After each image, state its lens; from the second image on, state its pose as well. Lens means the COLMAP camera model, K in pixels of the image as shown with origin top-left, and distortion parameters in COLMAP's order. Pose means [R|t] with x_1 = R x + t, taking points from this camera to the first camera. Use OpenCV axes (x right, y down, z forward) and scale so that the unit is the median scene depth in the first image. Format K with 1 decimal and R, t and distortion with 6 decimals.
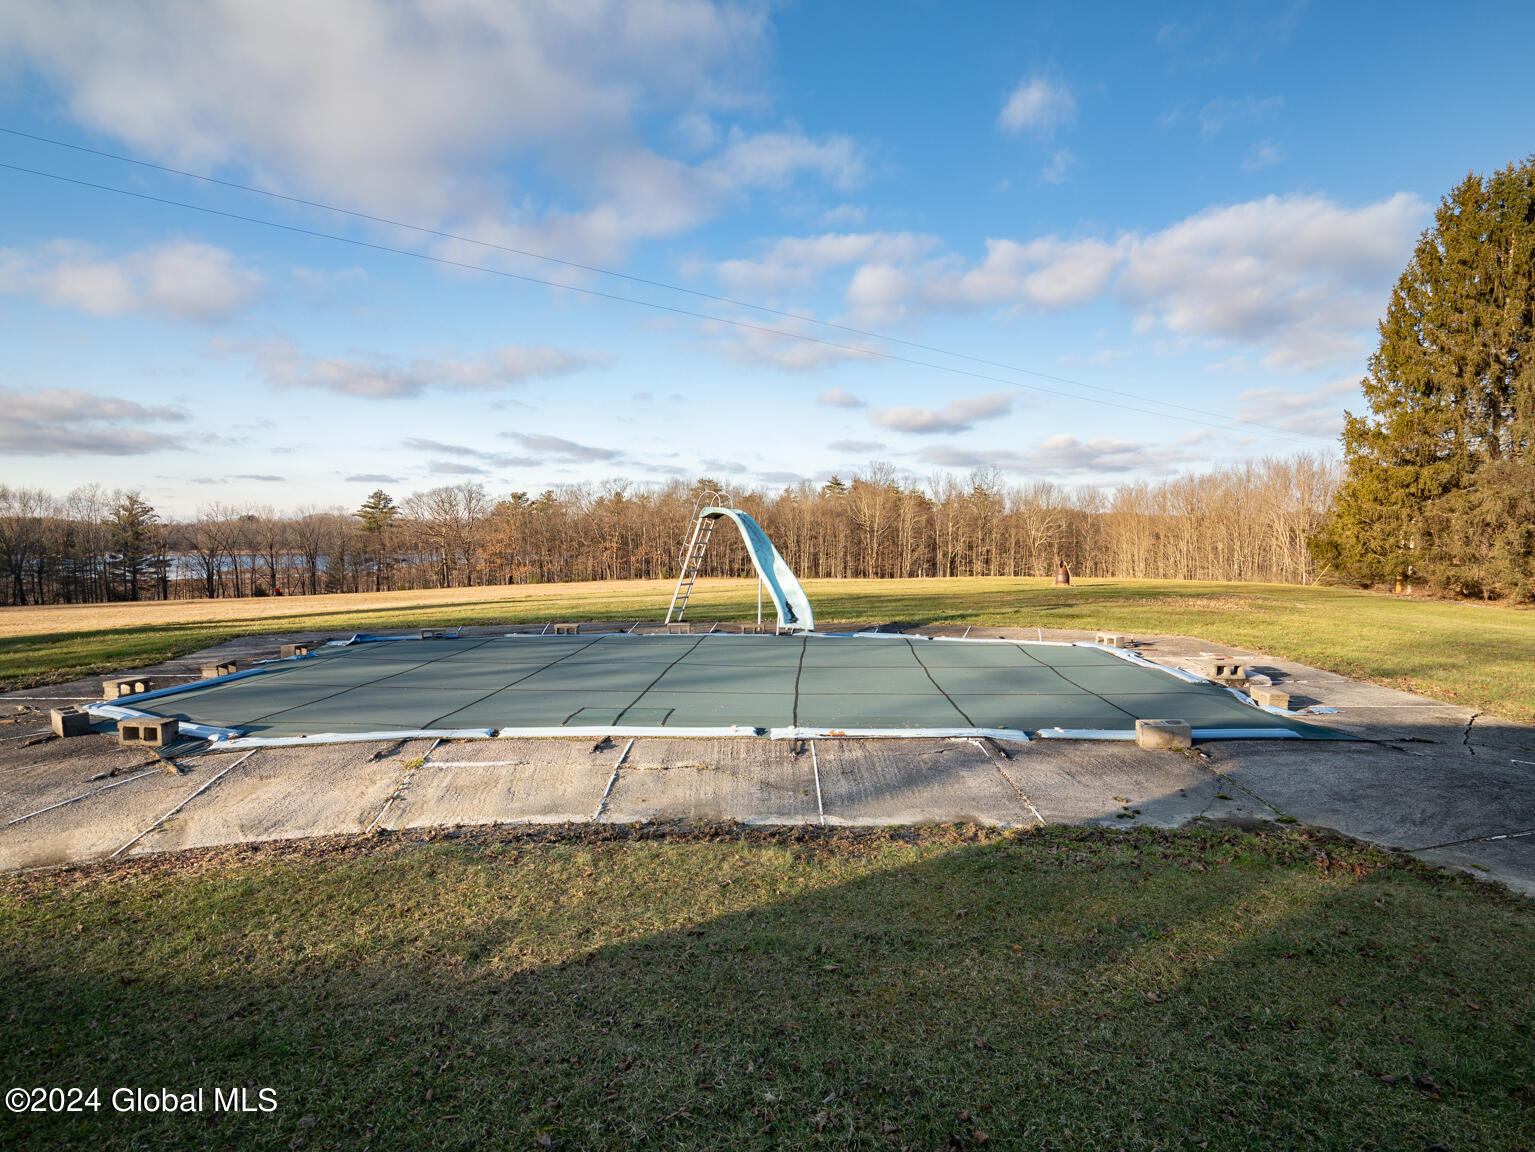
lens RADIAL K [[778.4, 0, 767.5], [0, 778.4, 576.0], [0, 0, 1]] dist [-0.035947, 0.020186]
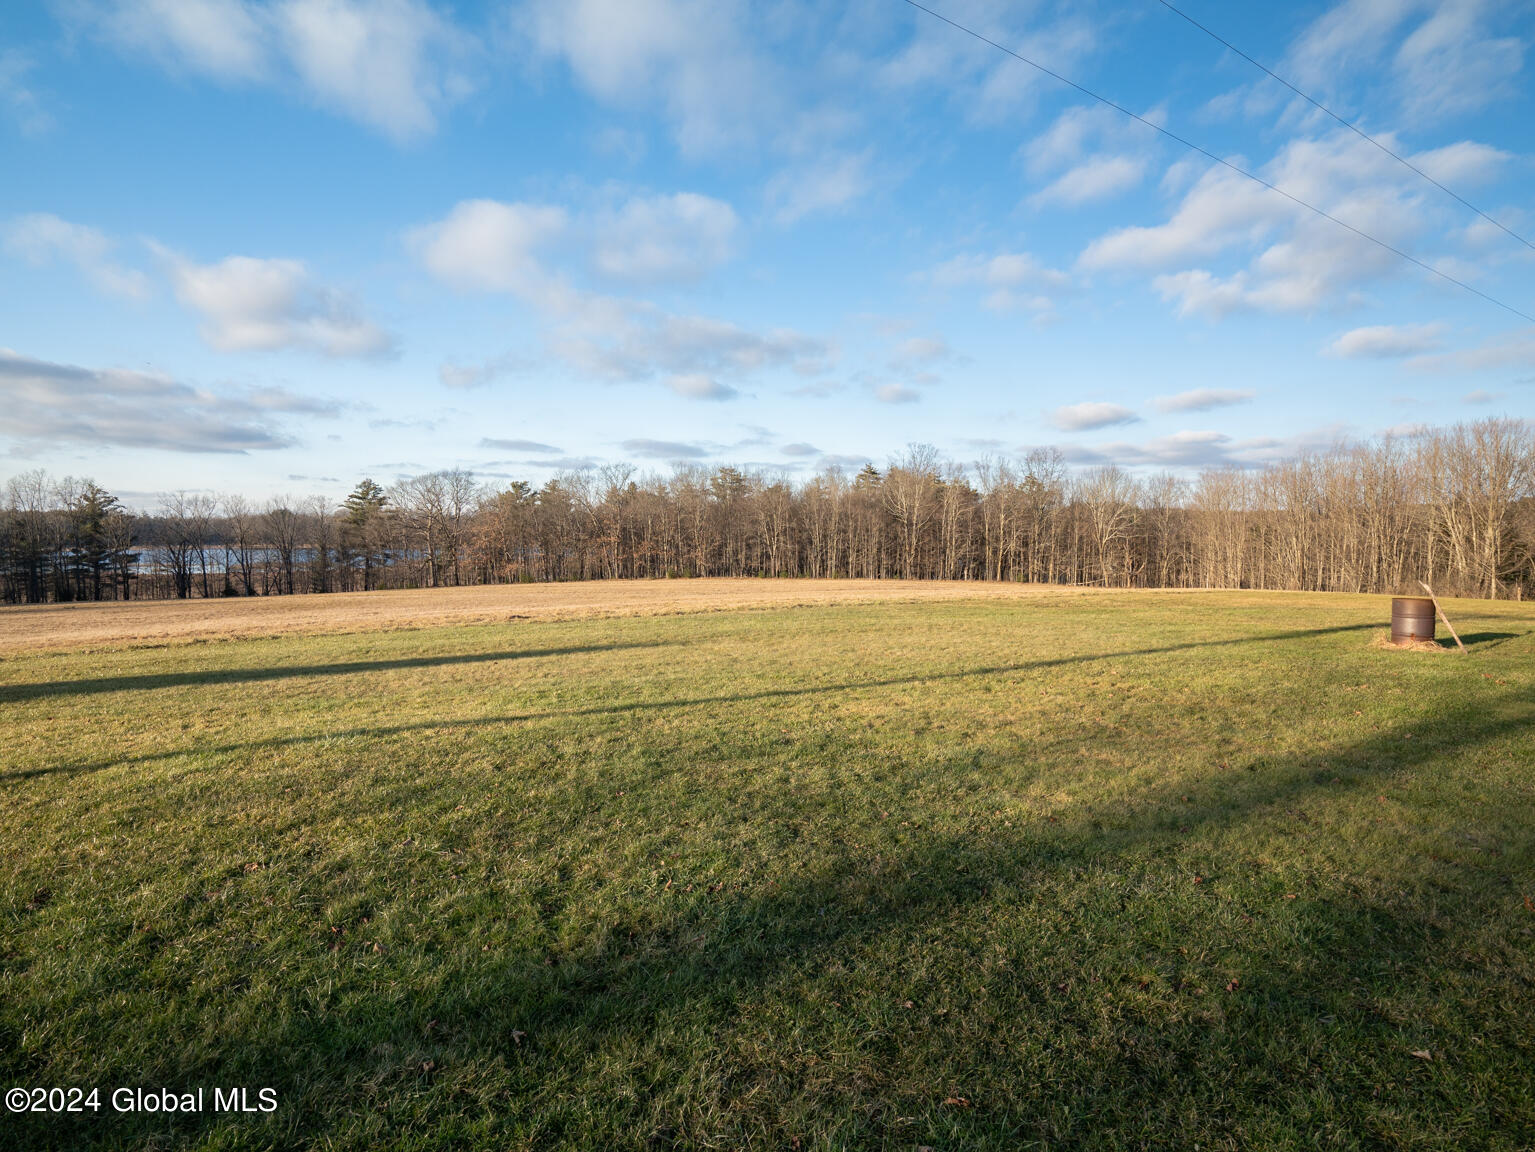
lens RADIAL K [[778.4, 0, 767.5], [0, 778.4, 576.0], [0, 0, 1]] dist [-0.035947, 0.020186]
pose [[0.998793, 0.005101, -0.048845, 0.018121], [-0.004808, 0.999970, 0.006116, -0.004749], [0.048875, -0.005873, 0.998788, 0.125594]]
